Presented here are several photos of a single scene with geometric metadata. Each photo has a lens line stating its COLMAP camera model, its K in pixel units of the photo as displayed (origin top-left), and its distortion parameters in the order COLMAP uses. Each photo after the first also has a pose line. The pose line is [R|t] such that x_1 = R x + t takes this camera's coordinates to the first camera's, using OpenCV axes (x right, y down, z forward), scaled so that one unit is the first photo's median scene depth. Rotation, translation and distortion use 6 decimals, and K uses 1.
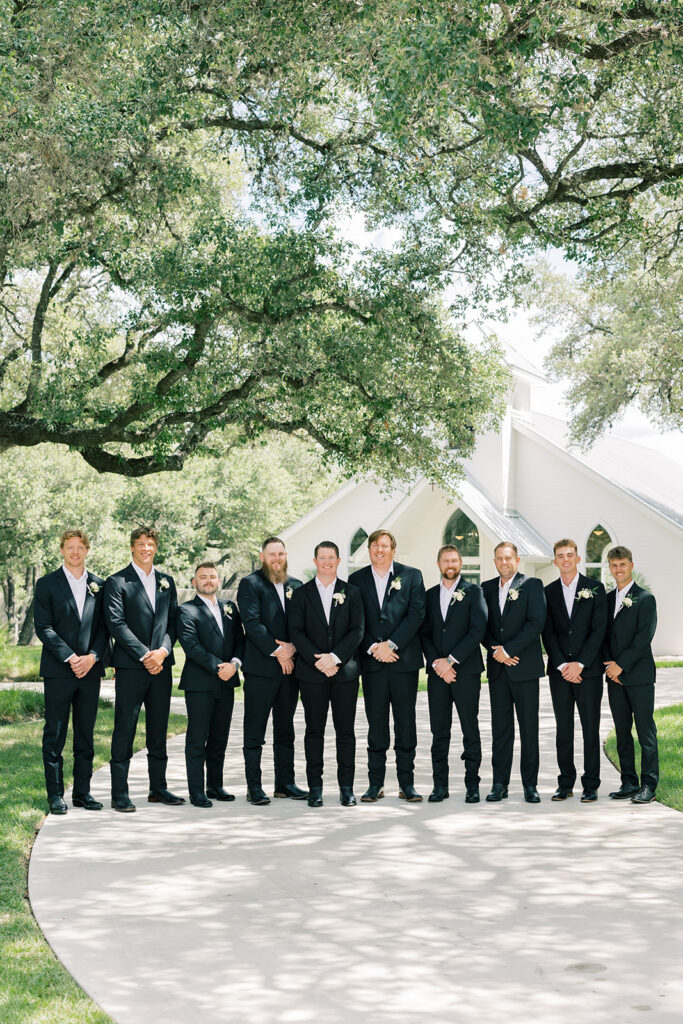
lens RADIAL K [[1476.5, 0, 360.1], [0, 1476.5, 511.6], [0, 0, 1]] dist [-0.009640, -0.009325]
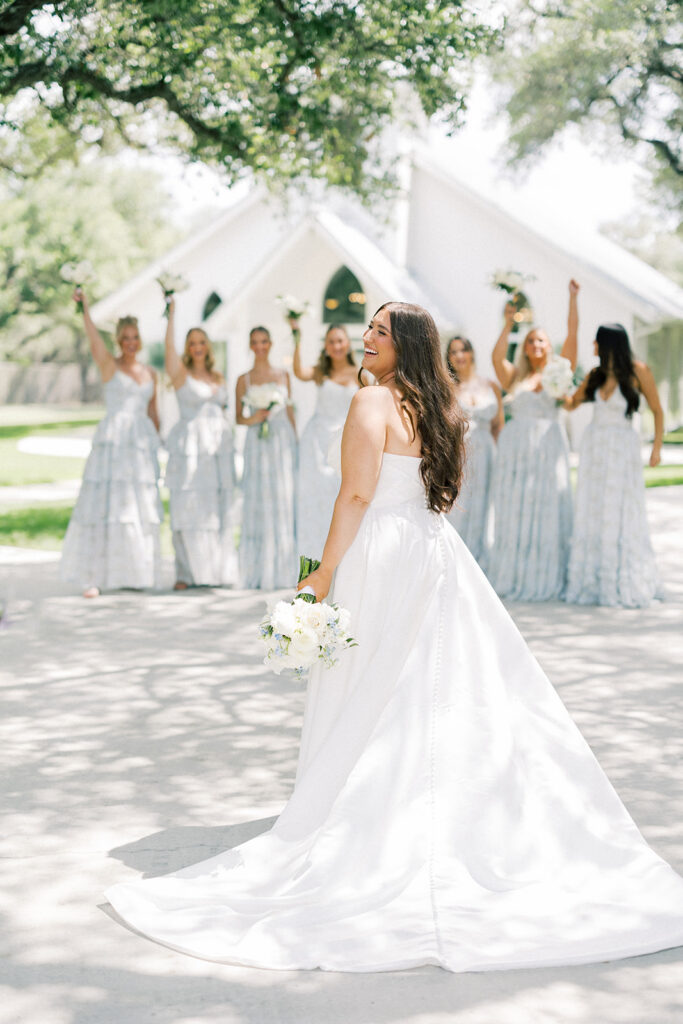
lens RADIAL K [[1476.5, 0, 360.1], [0, 1476.5, 511.6], [0, 0, 1]] dist [-0.009640, -0.009325]
pose [[0.993196, -0.009639, 0.116053, -0.026181], [-0.007579, 0.989105, 0.147019, 0.019114], [-0.116205, -0.146898, 0.982302, 0.341865]]
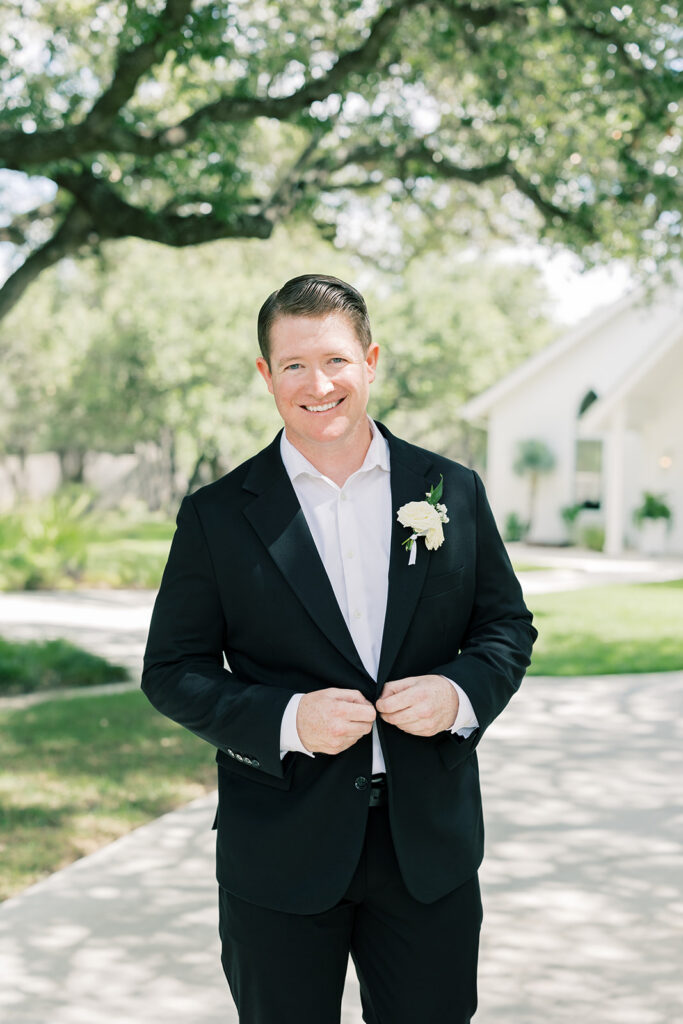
lens RADIAL K [[1441.7, 0, 341.5], [0, 1441.7, 512.0], [0, 0, 1]] dist [0.022456, 0.019566]
pose [[0.985907, 0.038855, -0.162723, -0.005333], [-0.024424, 0.995664, 0.089761, 0.019512], [0.165505, -0.084521, 0.982580, 0.406665]]
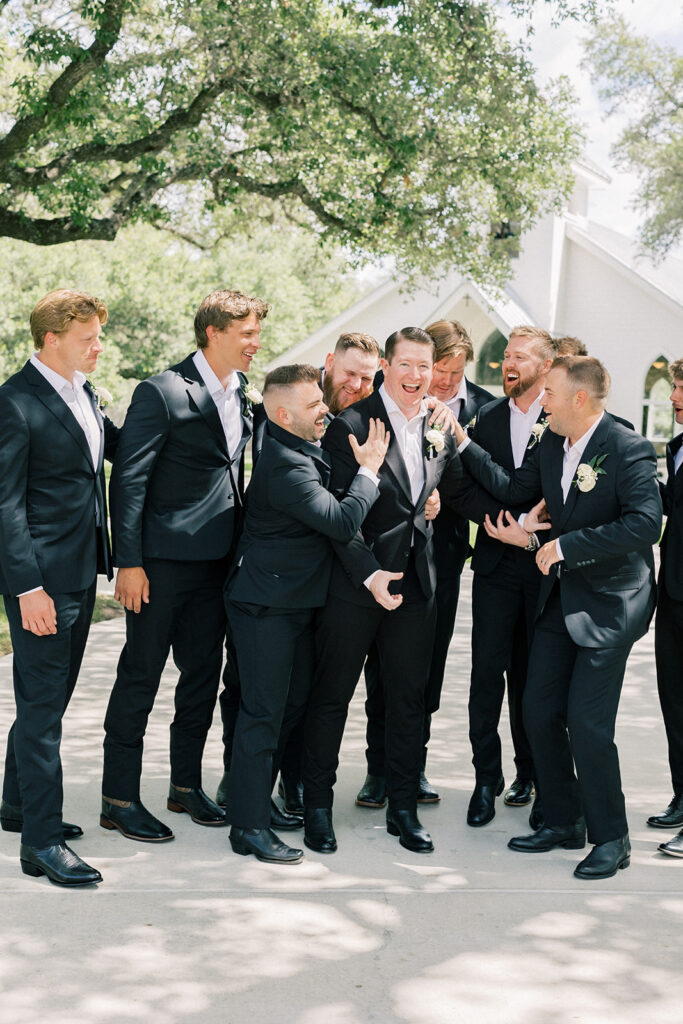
lens RADIAL K [[1441.7, 0, 341.5], [0, 1441.7, 512.0], [0, 0, 1]] dist [0.022456, 0.019566]
pose [[0.998641, 0.042745, -0.029813, 0.011284], [-0.038996, 0.992405, 0.116668, 0.013559], [0.034574, -0.115347, 0.992723, 0.256875]]
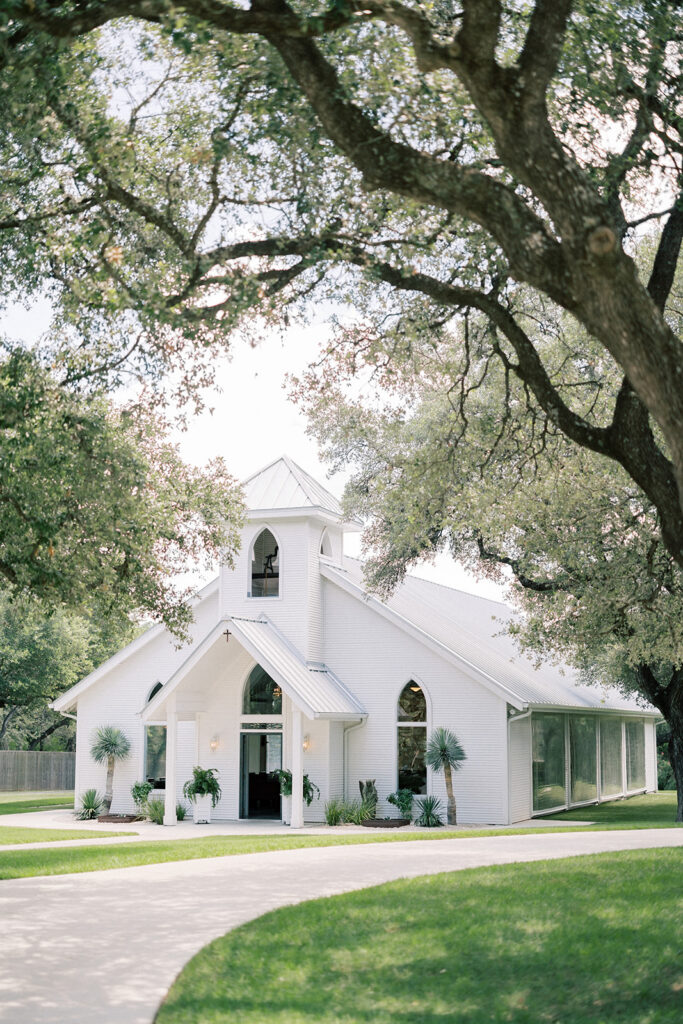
lens RADIAL K [[1476.5, 0, 360.1], [0, 1476.5, 511.6], [0, 0, 1]] dist [-0.009640, -0.009325]
pose [[0.998200, 0.013382, 0.058465, 0.117703], [-0.006941, 0.994016, -0.109012, 0.007879], [-0.059574, 0.108410, 0.992320, 0.119034]]
